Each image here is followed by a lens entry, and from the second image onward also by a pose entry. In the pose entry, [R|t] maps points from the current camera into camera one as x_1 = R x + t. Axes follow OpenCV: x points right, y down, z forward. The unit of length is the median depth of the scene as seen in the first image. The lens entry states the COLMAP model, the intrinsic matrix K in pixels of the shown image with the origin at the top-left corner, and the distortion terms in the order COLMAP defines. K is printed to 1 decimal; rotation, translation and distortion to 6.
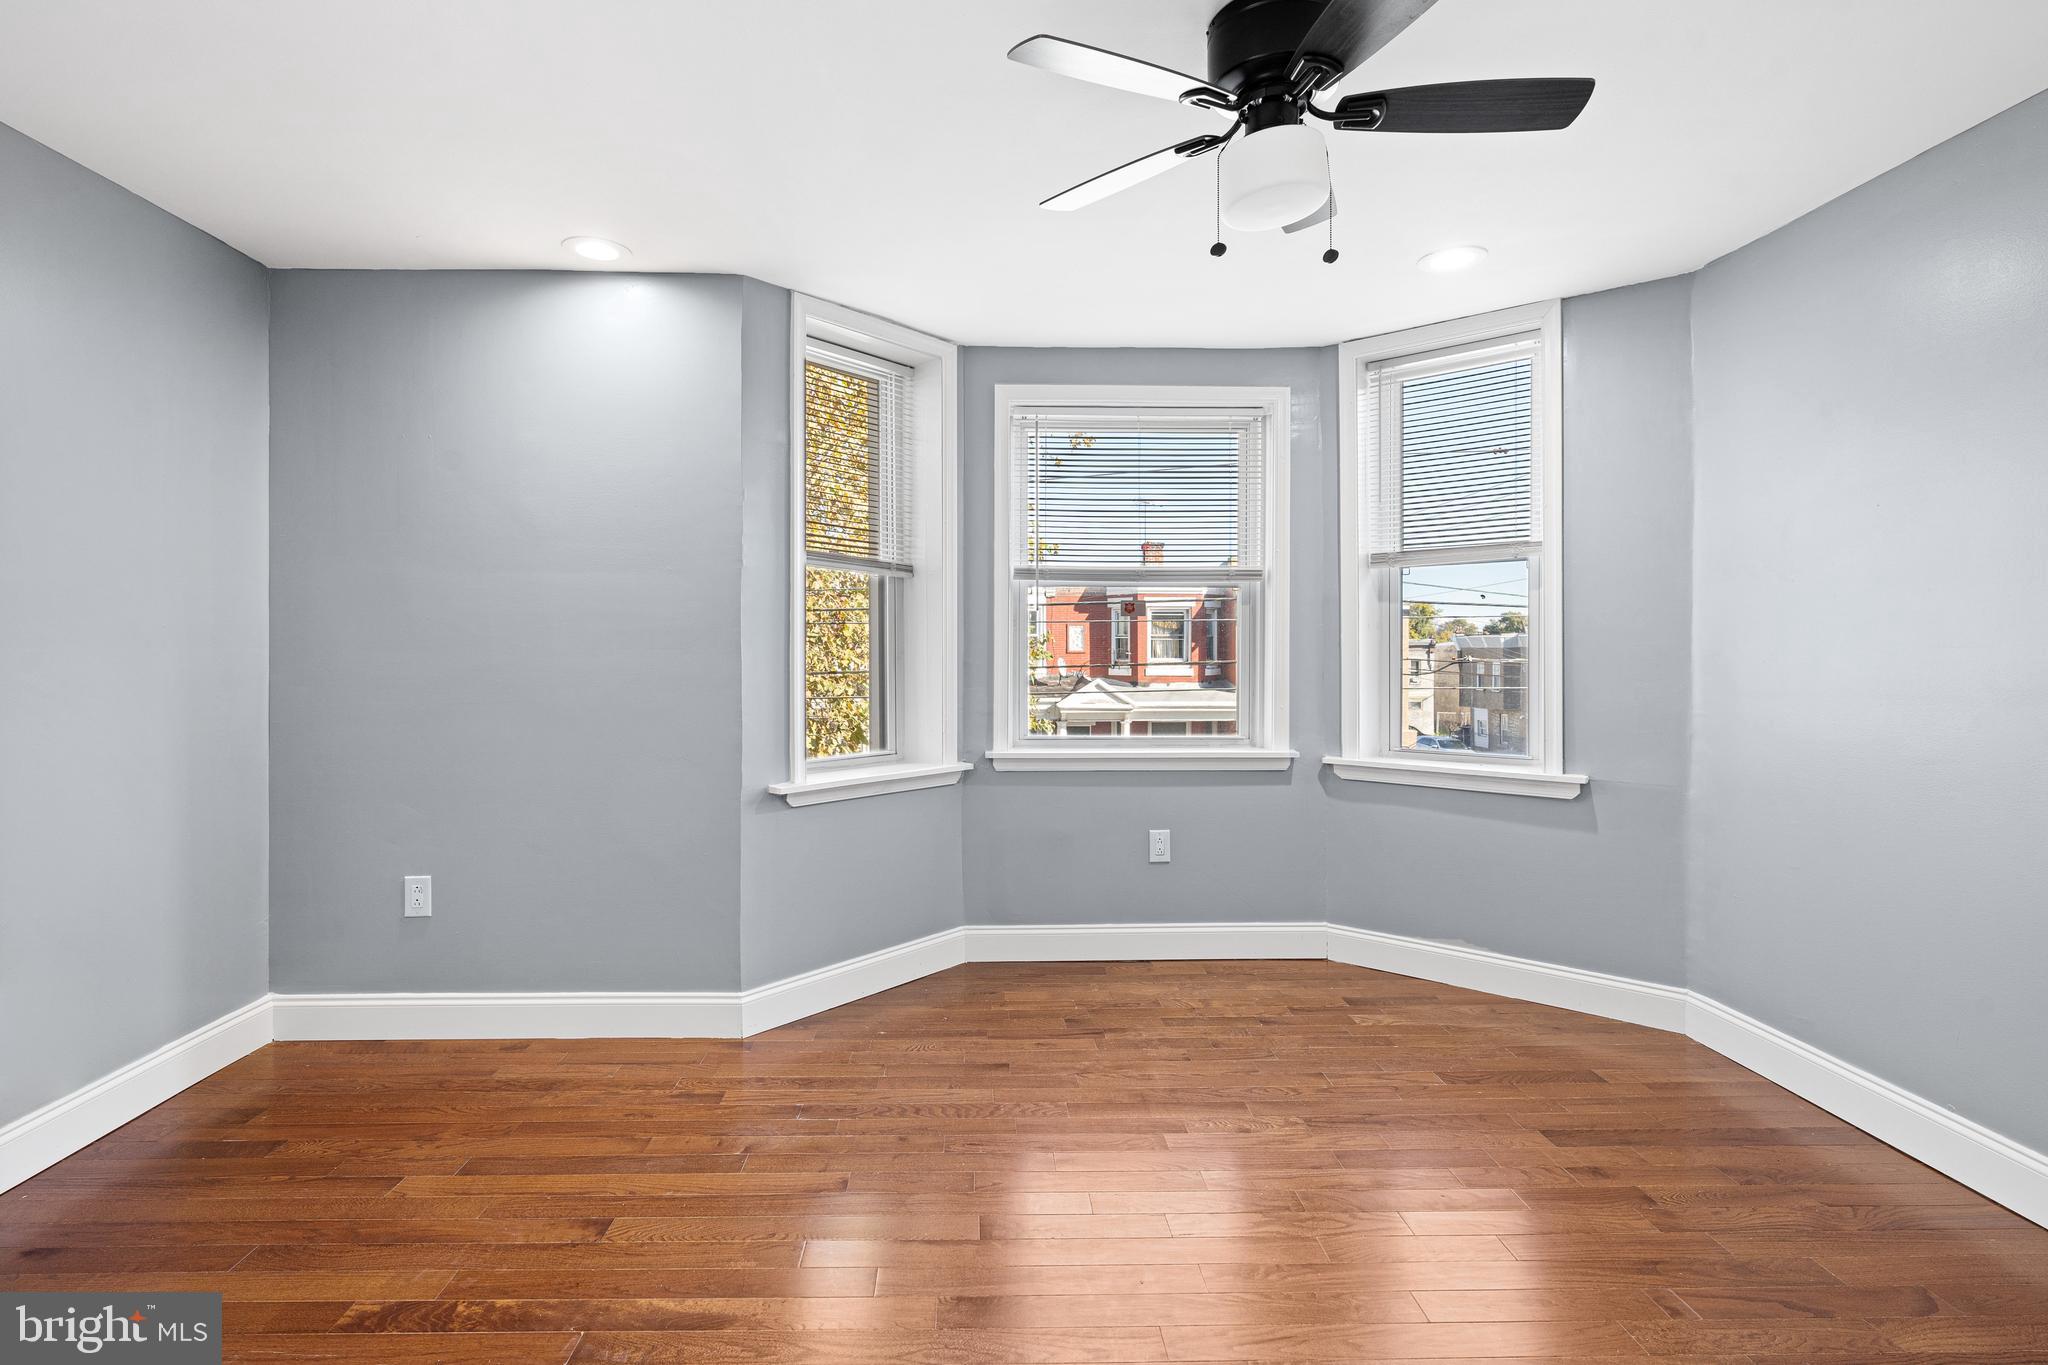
lens RADIAL K [[923.9, 0, 1021.1], [0, 923.9, 659.5], [0, 0, 1]] dist [-0.003642, 0.000898]
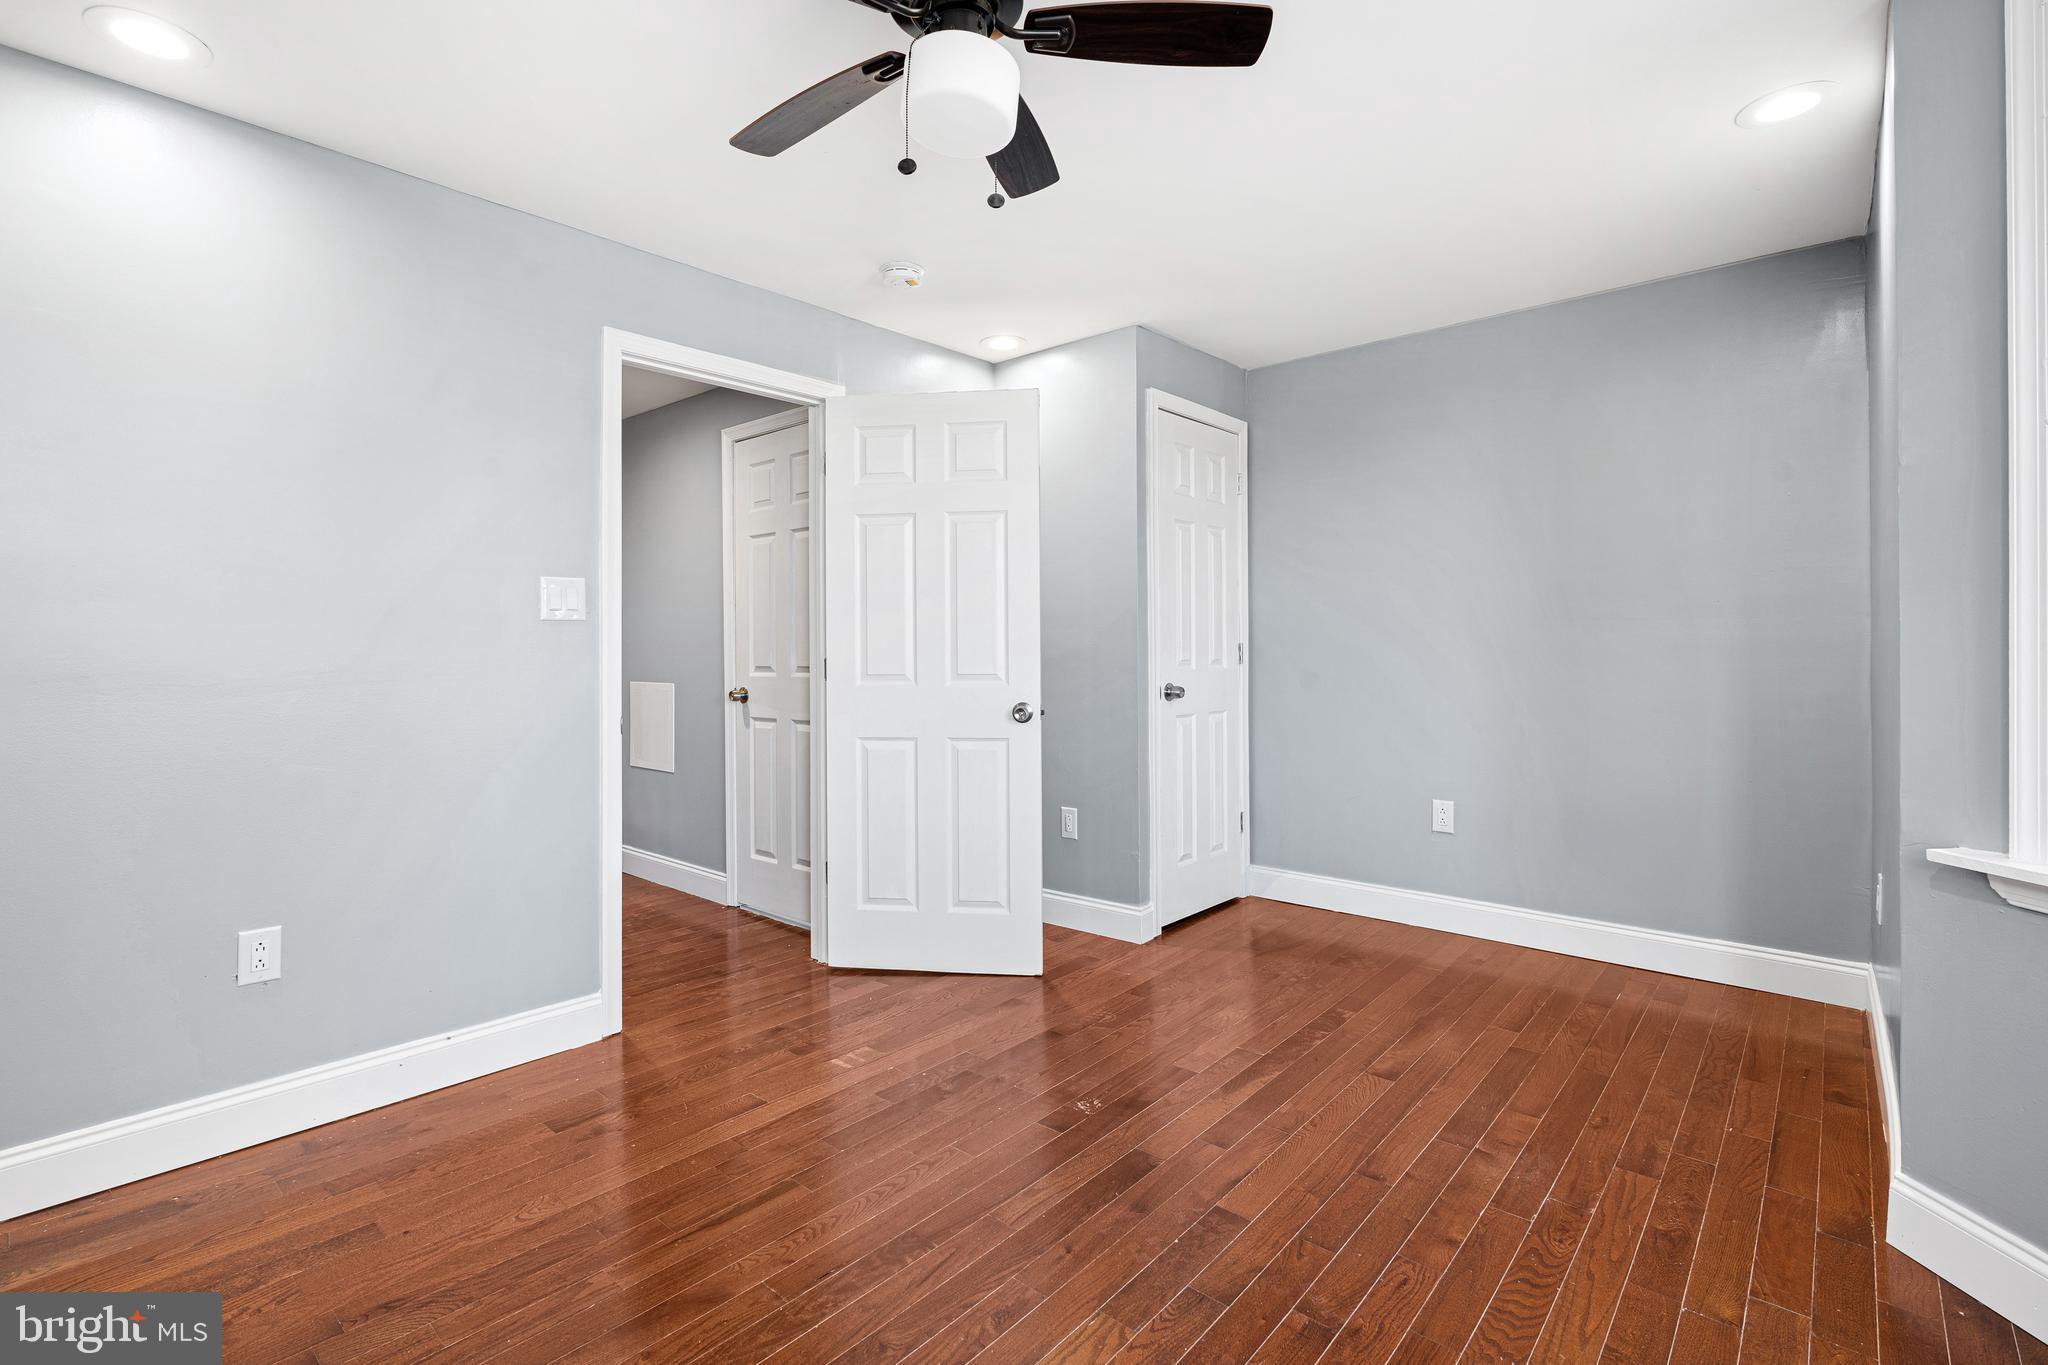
lens RADIAL K [[923.9, 0, 1021.1], [0, 923.9, 659.5], [0, 0, 1]] dist [-0.003642, 0.000898]
pose [[-0.698150, 0.008007, -0.715906, 0.834764], [0.004177, 0.999966, 0.007110, 0.030518], [0.715939, 0.001973, -0.698160, 1.587787]]
